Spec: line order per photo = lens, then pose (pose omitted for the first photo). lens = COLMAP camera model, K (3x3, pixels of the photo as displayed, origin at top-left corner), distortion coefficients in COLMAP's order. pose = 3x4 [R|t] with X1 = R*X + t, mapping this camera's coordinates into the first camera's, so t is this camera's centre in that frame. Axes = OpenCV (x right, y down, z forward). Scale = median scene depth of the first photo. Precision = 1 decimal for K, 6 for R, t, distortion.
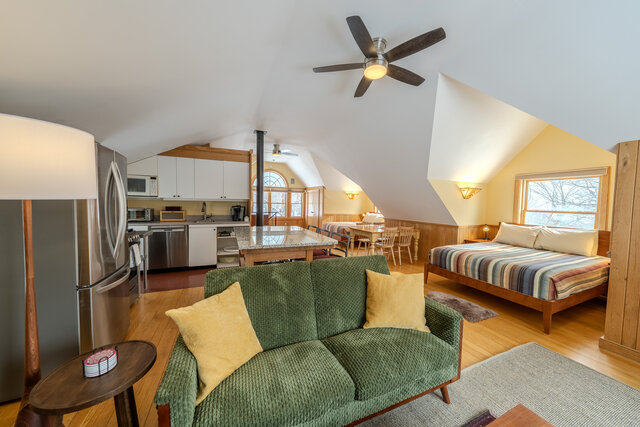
lens RADIAL K [[222.2, 0, 320.0], [0, 222.2, 213.5], [0, 0, 1]] dist [-0.005627, -0.000014]
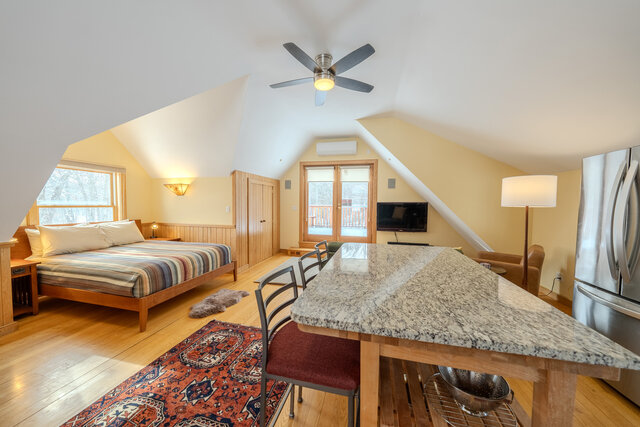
lens RADIAL K [[221.3, 0, 324.1], [0, 221.3, 205.2], [0, 0, 1]] dist [-0.007112, -0.000121]
pose [[-0.806066, -0.030175, 0.591055, -0.232811], [0.003824, 0.998413, 0.056187, -0.053018], [-0.591813, 0.047551, -0.804672, 1.008755]]
